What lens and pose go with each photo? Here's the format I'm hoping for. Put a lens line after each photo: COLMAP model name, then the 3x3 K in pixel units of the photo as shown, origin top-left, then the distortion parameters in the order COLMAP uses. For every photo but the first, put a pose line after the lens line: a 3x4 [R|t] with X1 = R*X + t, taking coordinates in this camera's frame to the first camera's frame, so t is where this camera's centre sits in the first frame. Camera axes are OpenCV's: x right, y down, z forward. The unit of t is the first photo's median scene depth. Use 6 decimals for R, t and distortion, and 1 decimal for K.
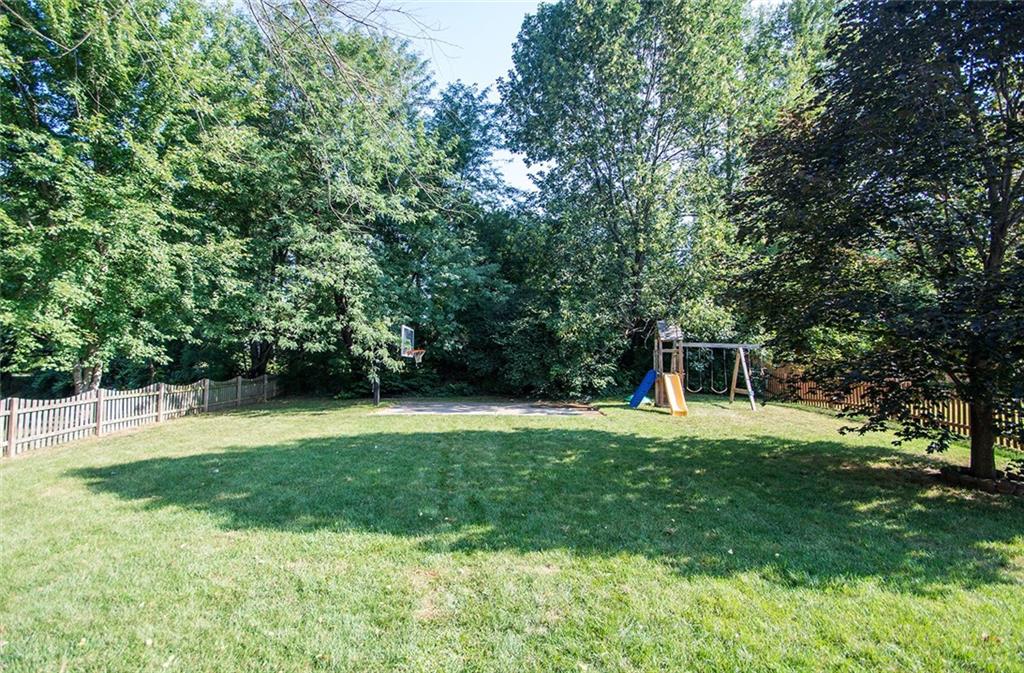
lens RADIAL K [[534.7, 0, 512.0], [0, 534.7, 336.5], [0, 0, 1]] dist [0.000413, -0.000276]
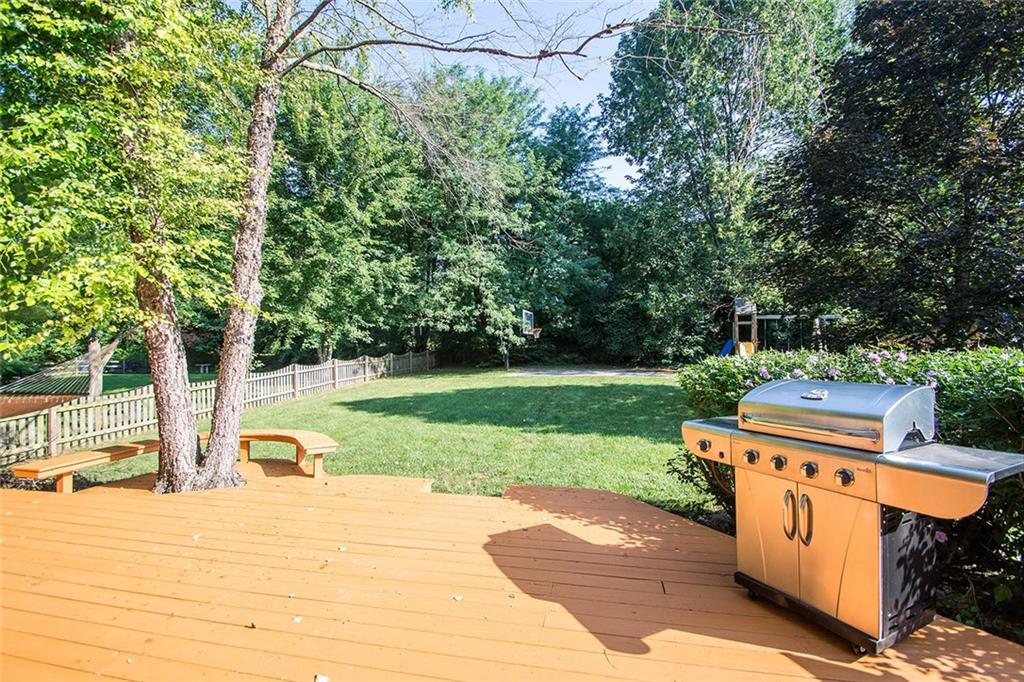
lens RADIAL K [[448.6, 0, 506.0], [0, 448.6, 343.0], [0, 0, 1]] dist [0.002017, -0.000046]
pose [[0.968103, -0.021161, -0.249659, 0.032067], [0.035800, 0.997886, 0.054243, -0.001956], [0.247983, -0.061450, 0.966813, -0.096151]]
